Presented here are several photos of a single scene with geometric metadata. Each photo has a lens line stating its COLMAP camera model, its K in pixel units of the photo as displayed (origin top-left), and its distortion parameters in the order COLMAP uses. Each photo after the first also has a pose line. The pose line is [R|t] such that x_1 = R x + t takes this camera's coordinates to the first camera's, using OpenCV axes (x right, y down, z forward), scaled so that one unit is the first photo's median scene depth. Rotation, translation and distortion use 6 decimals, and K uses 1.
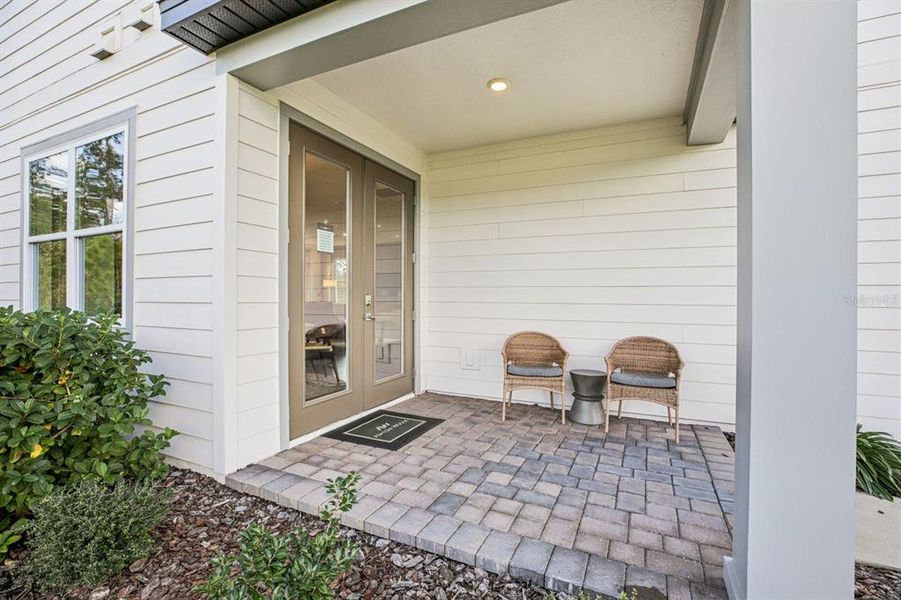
lens RADIAL K [[404.6, 0, 451.2], [0, 404.6, 297.6], [0, 0, 1]] dist [-0.014184, 0.000422]
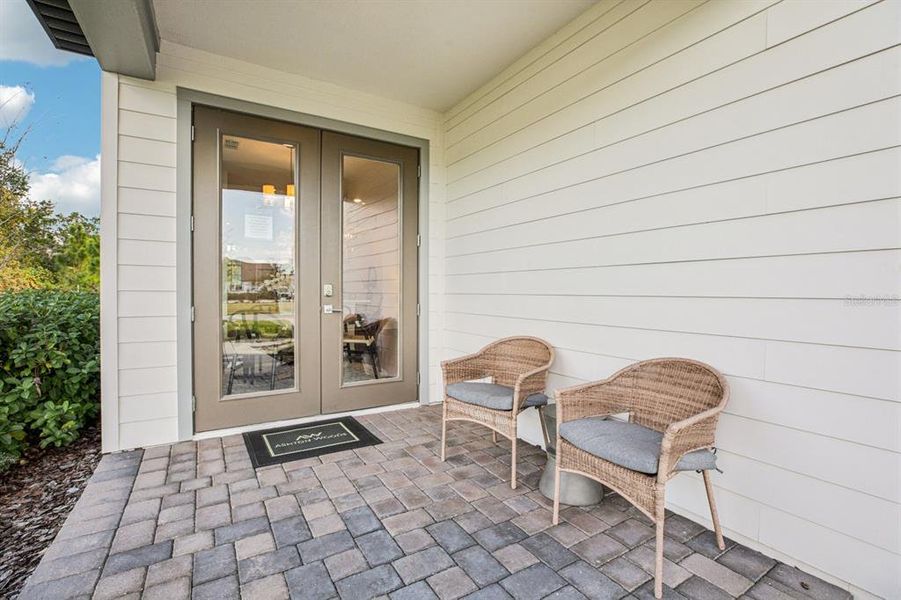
lens RADIAL K [[404.6, 0, 448.3], [0, 404.6, 298.0], [0, 0, 1]] dist [-0.014184, 0.000422]
pose [[0.835040, 0.004891, -0.550167, 0.596580], [0.000471, 0.999954, 0.009604, 0.017195], [0.550188, -0.008279, 0.835000, 0.481860]]
